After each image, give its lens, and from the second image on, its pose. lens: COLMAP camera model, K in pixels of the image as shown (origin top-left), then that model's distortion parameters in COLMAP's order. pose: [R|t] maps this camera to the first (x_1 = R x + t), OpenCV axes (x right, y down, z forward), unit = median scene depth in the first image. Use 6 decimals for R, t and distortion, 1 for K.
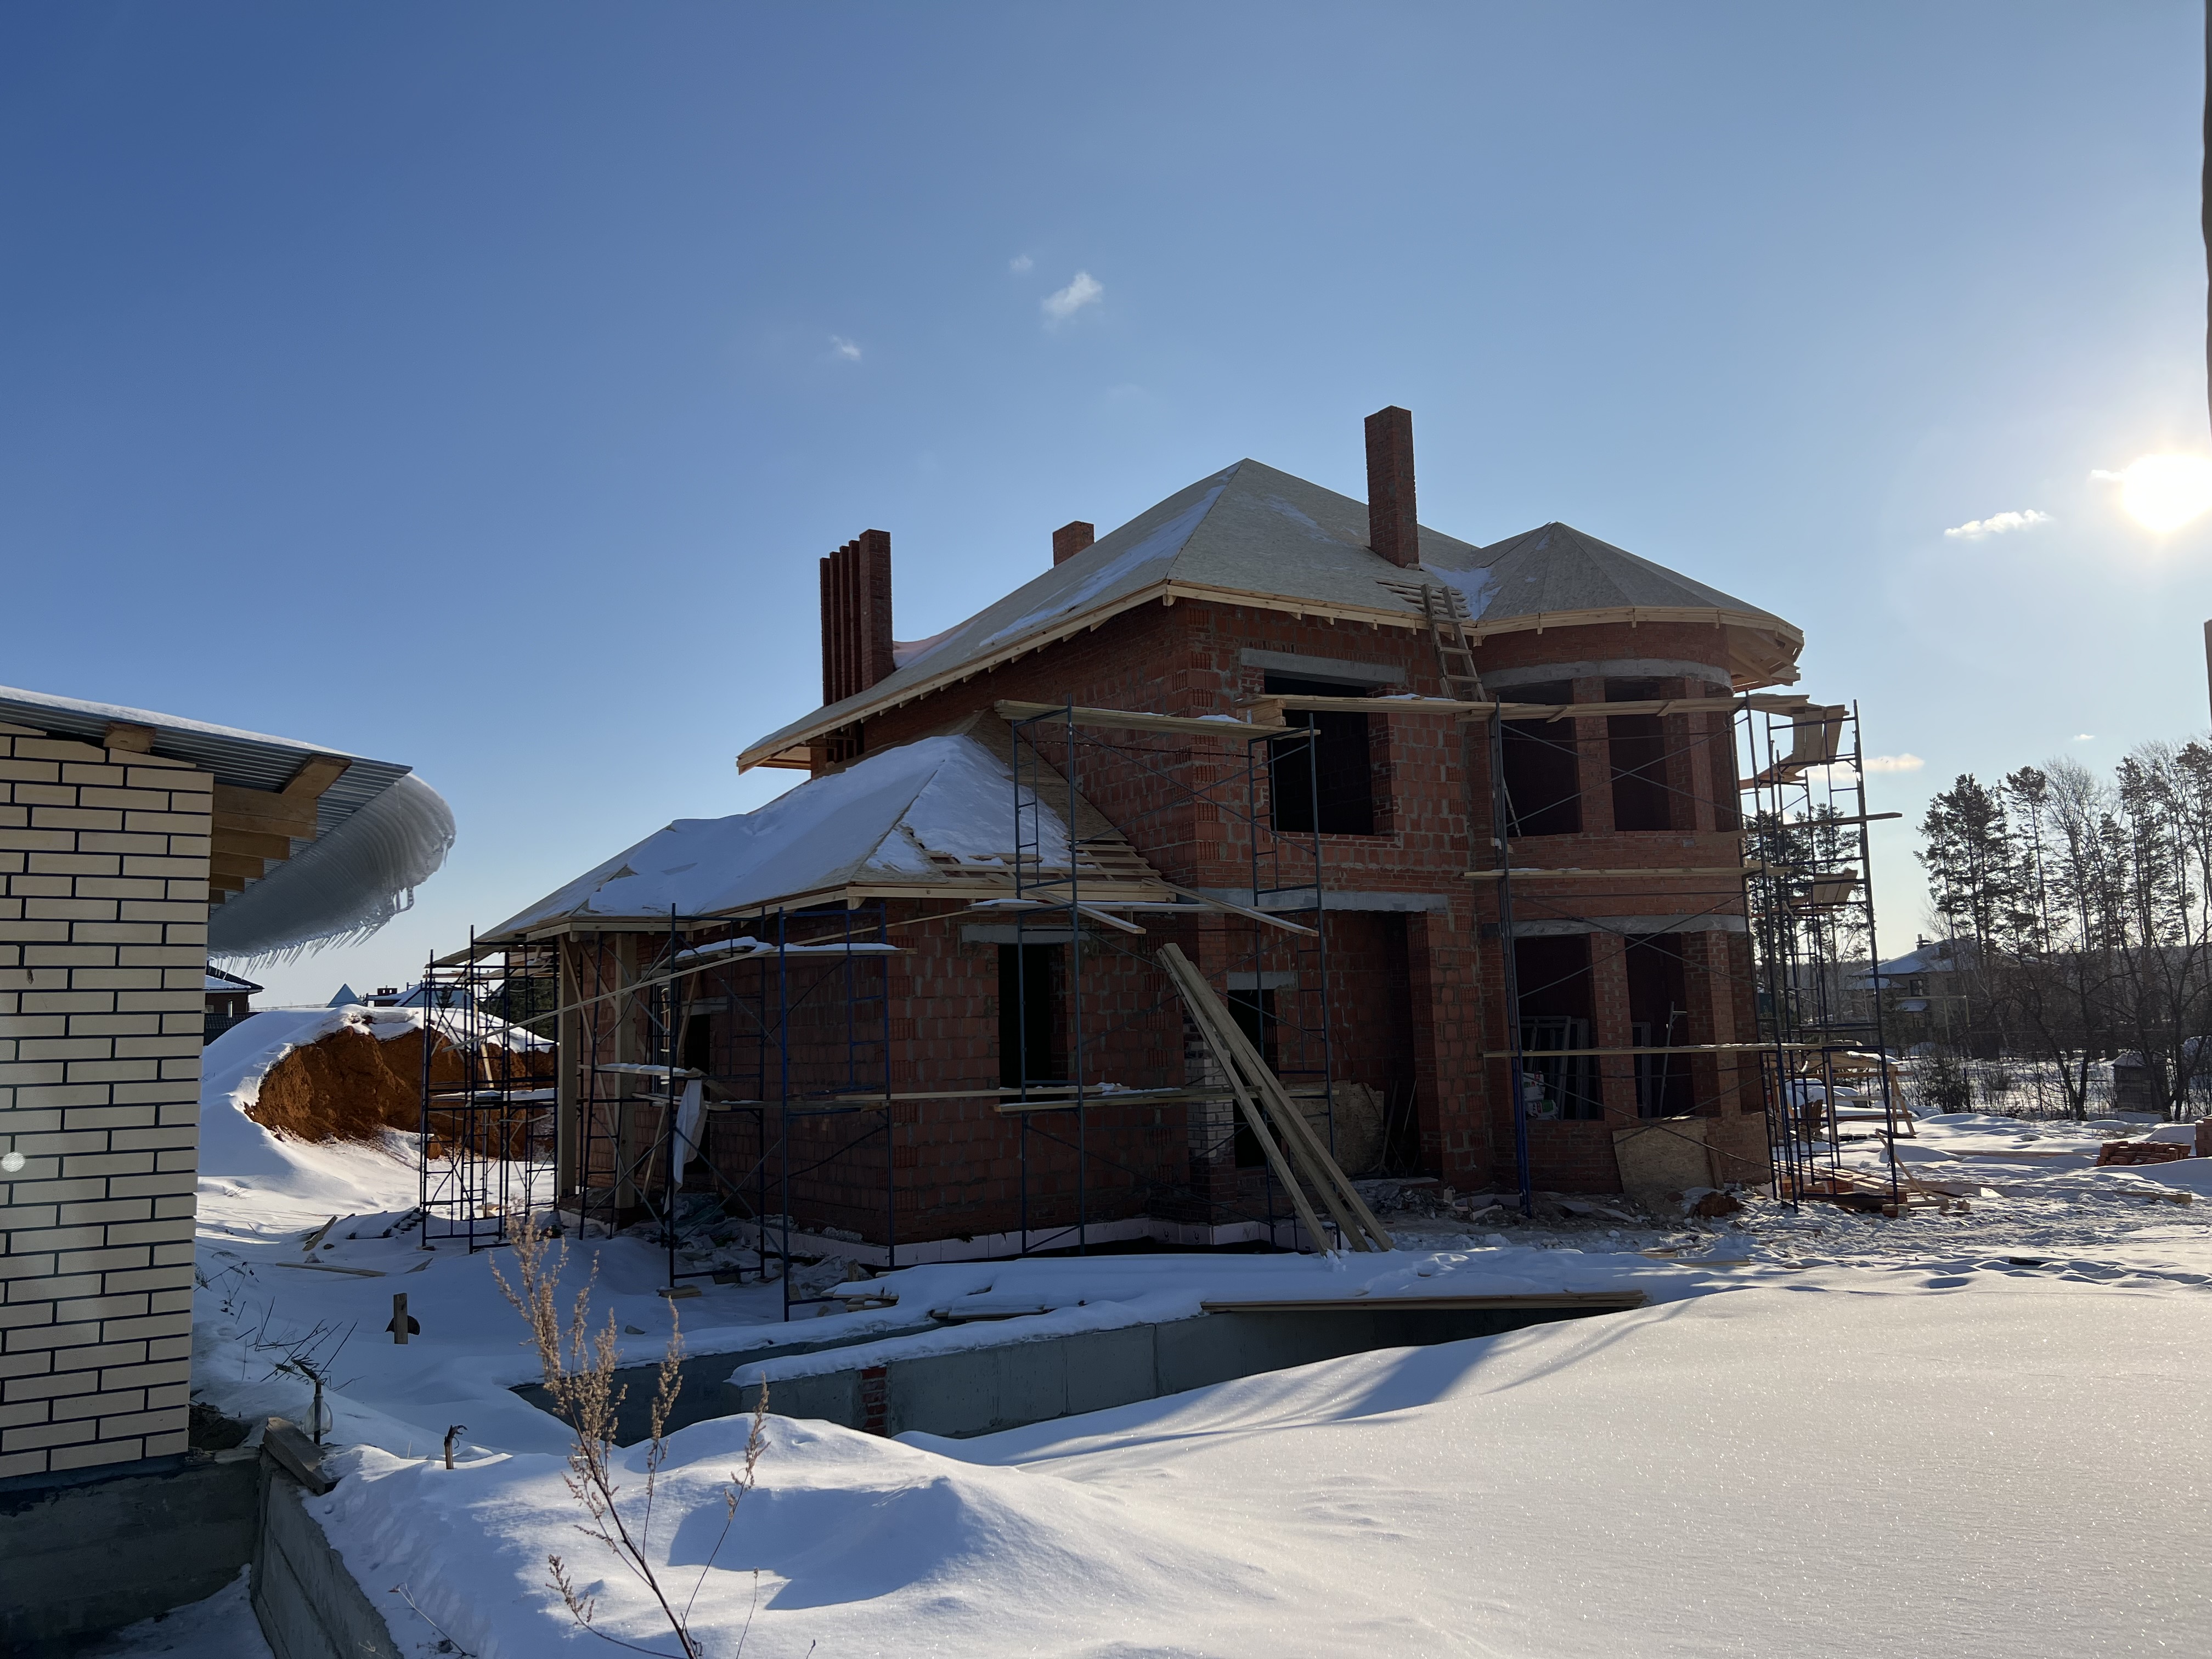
lens RADIAL K [[1690.1, 0, 1106.0], [0, 1690.1, 829.5], [0, 0, 1]] dist [0.114397, -0.000613]
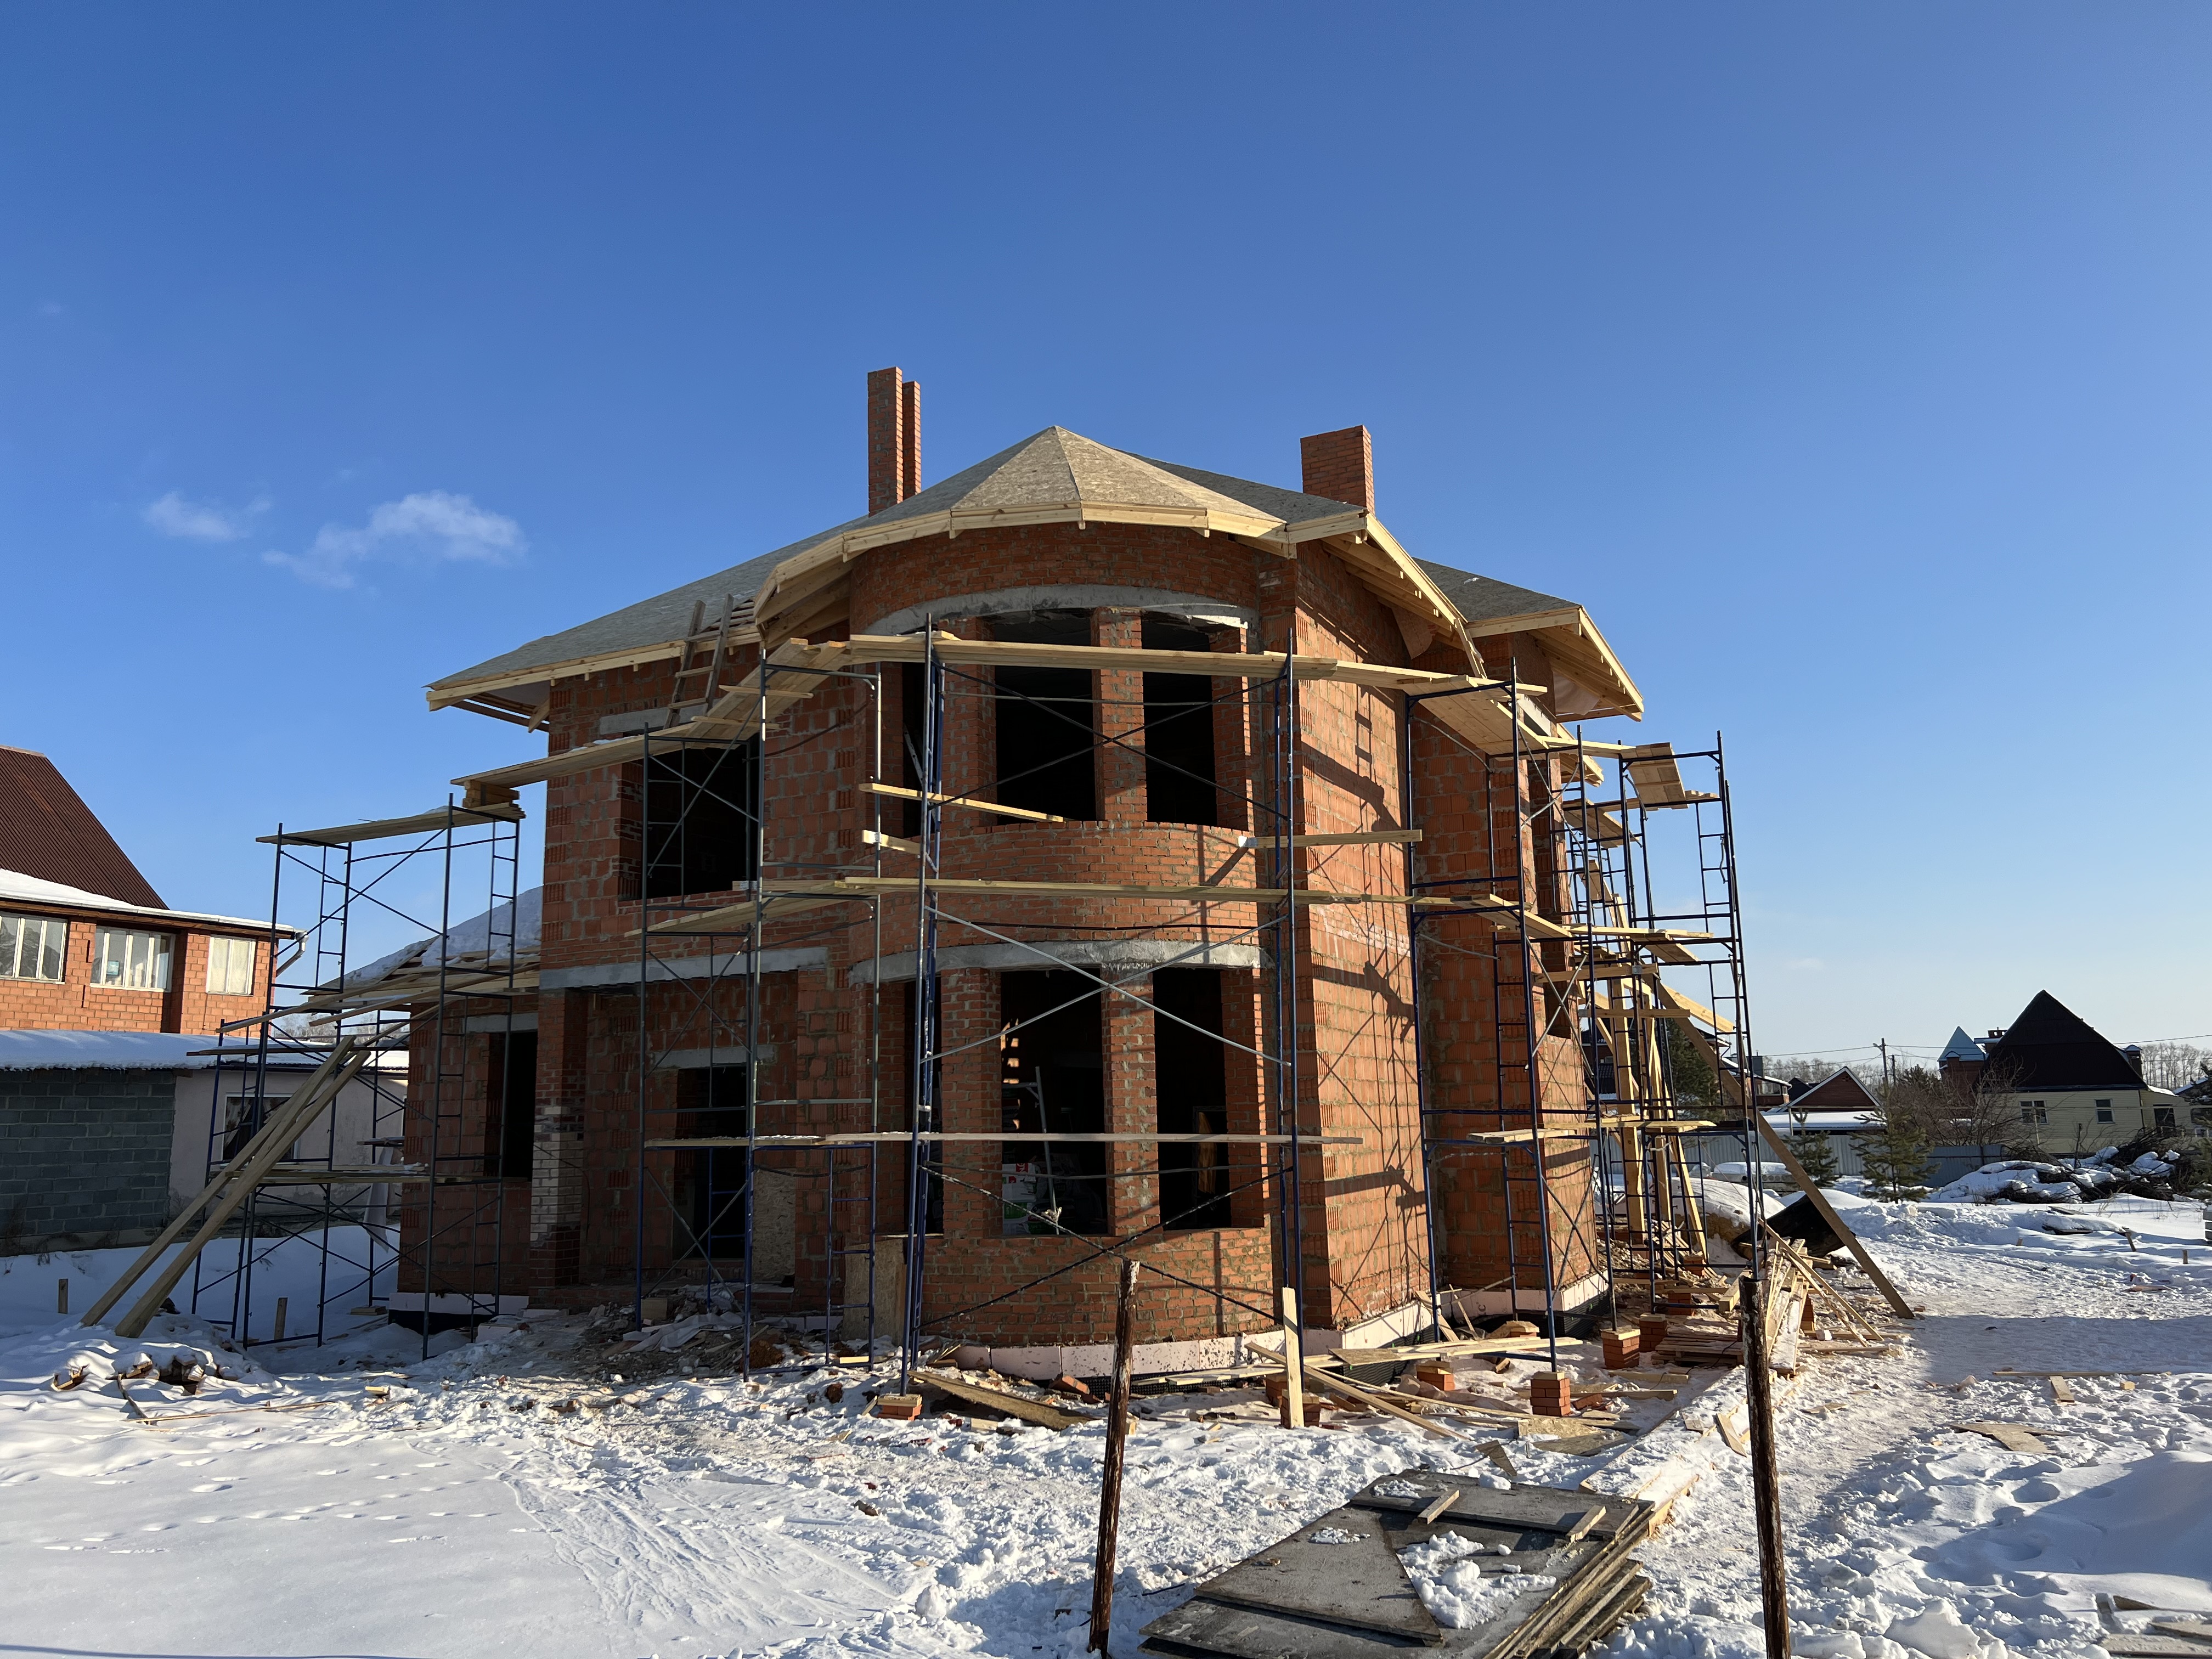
lens RADIAL K [[1693.7, 0, 1111.0], [0, 1693.7, 866.0], [0, 0, 1]] dist [0.036262, 0.000163]
pose [[0.513123, -0.114380, -0.850660, 0.994185], [0.111656, 0.991555, -0.065973, 0.070352], [0.851022, -0.061129, 0.521561, 0.695578]]
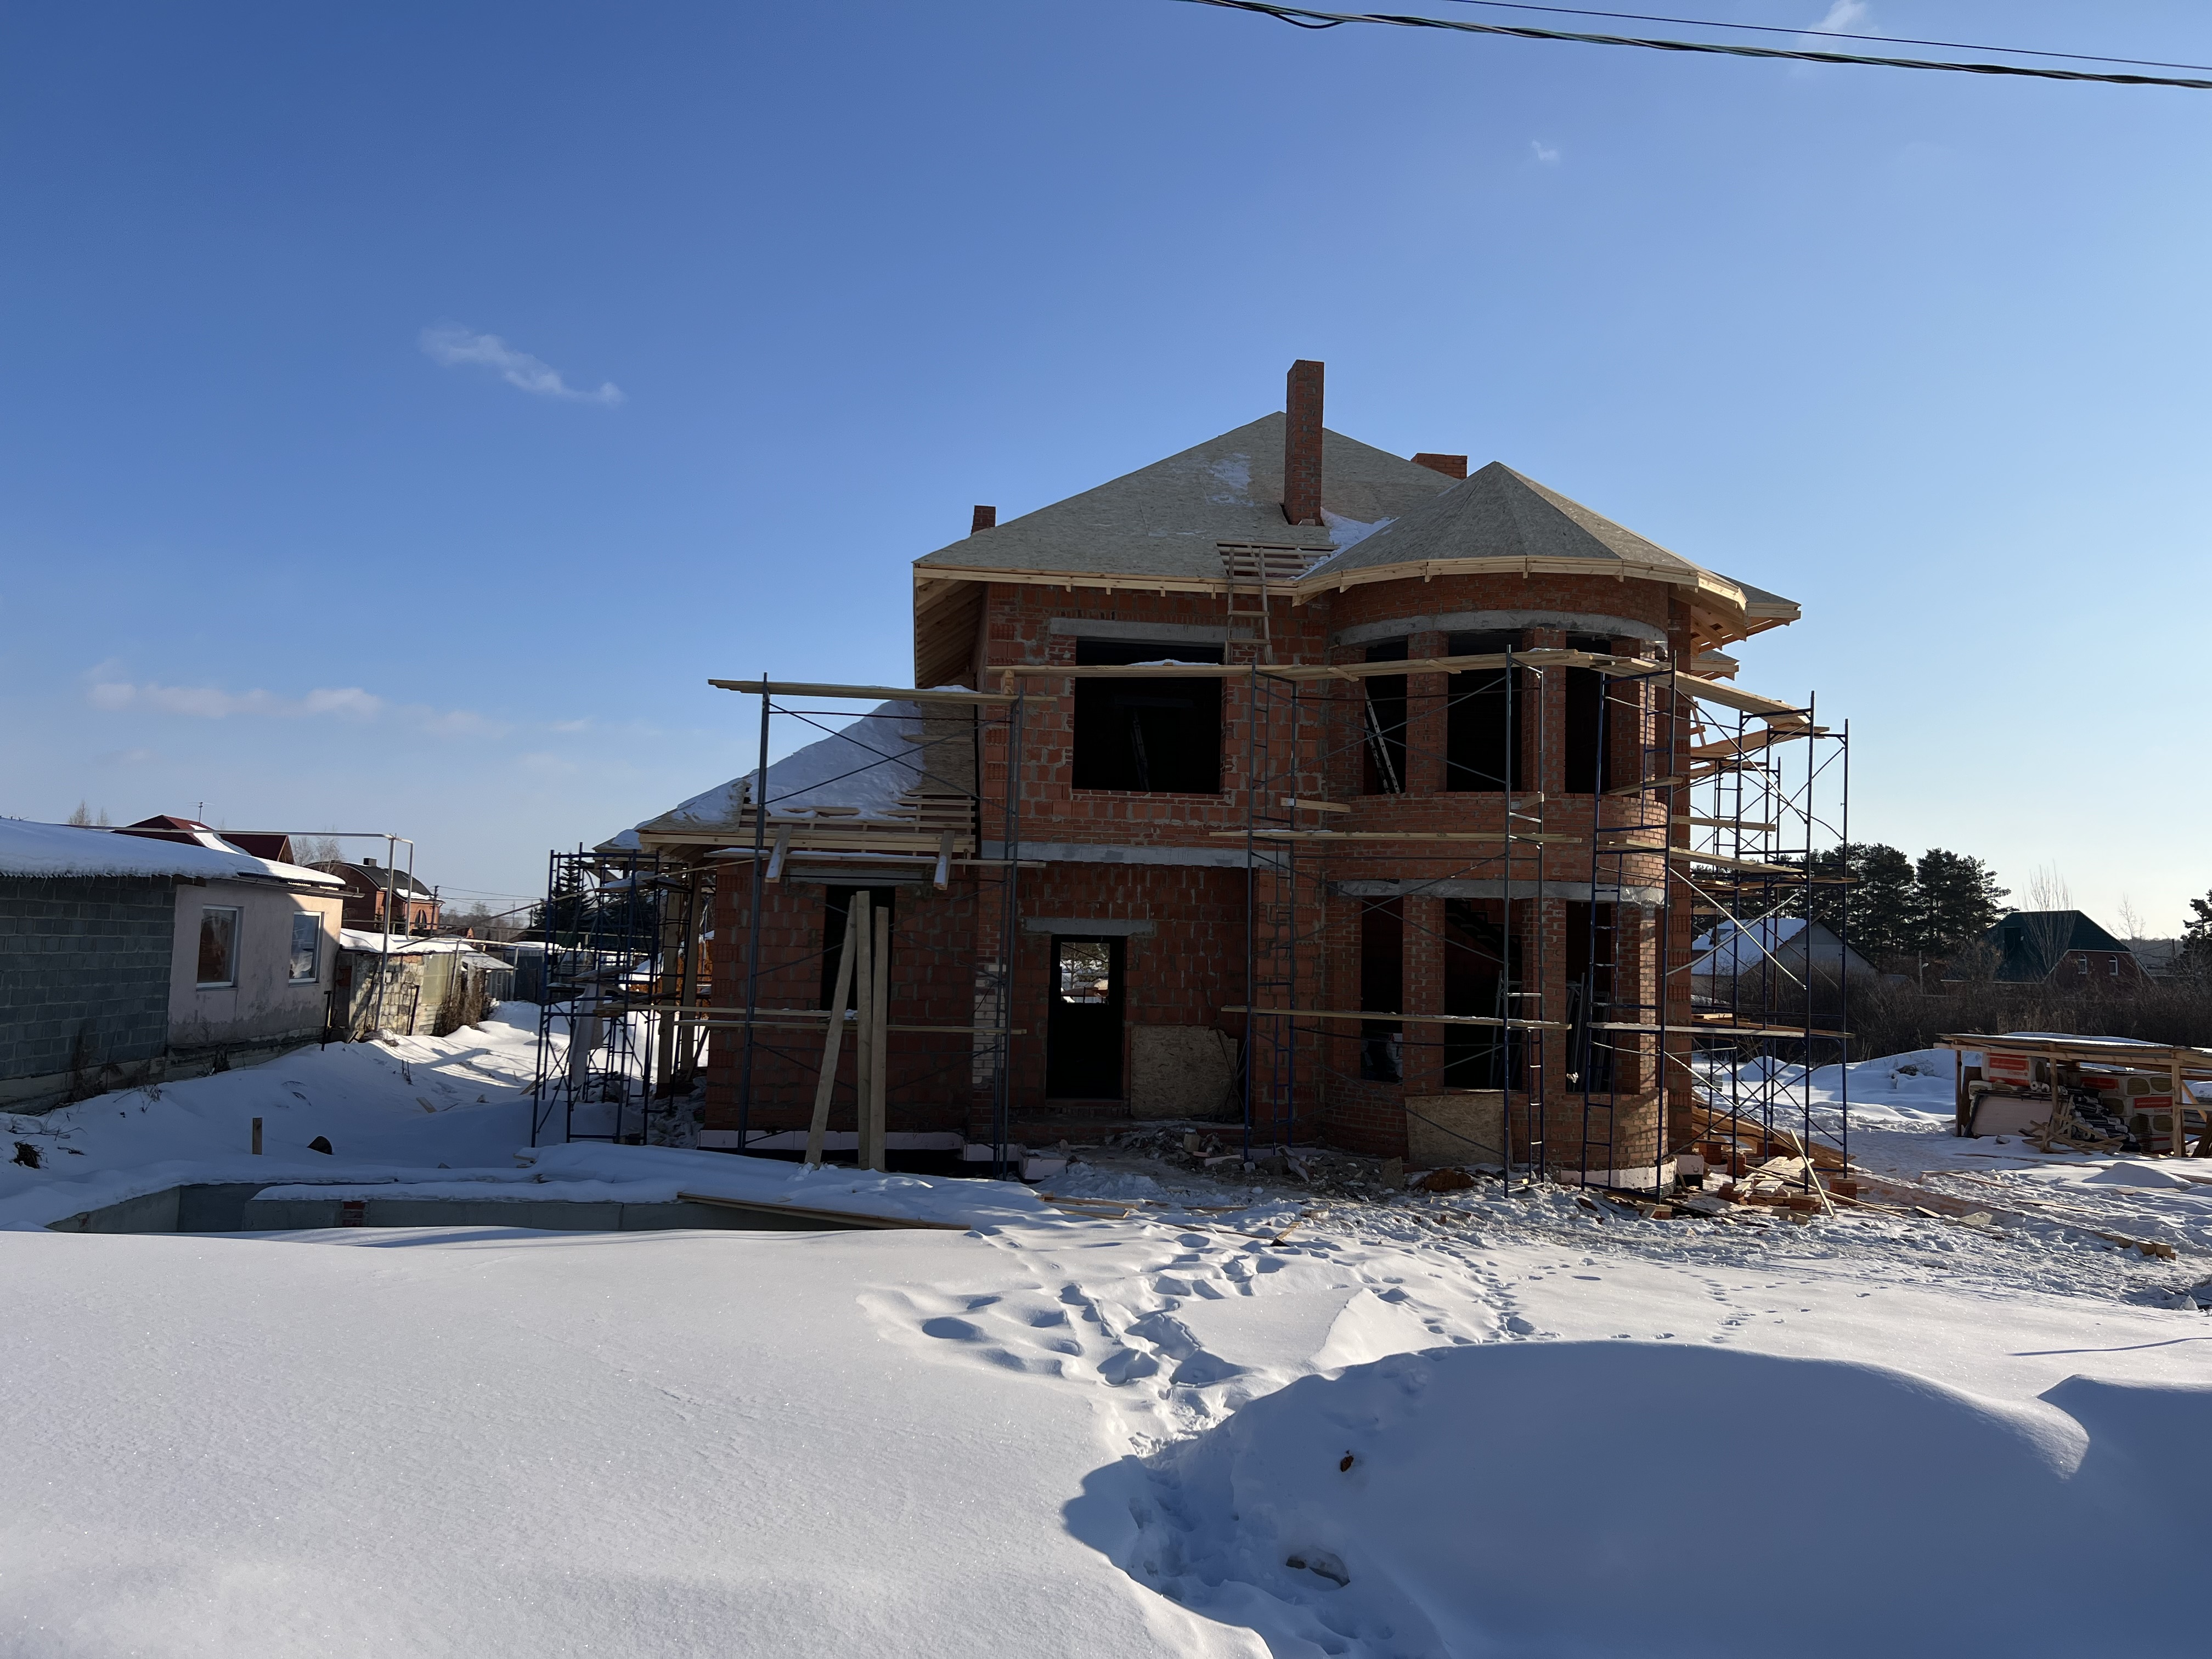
lens RADIAL K [[1643.4, 0, 1106.0], [0, 1643.4, 829.5], [0, 0, 1]] dist [0.123348, -0.001785]
pose [[0.889690, 0.023824, -0.455944, 0.558179], [-0.002345, 0.998863, 0.047617, -0.021780], [0.456560, -0.041295, 0.888734, 0.078356]]
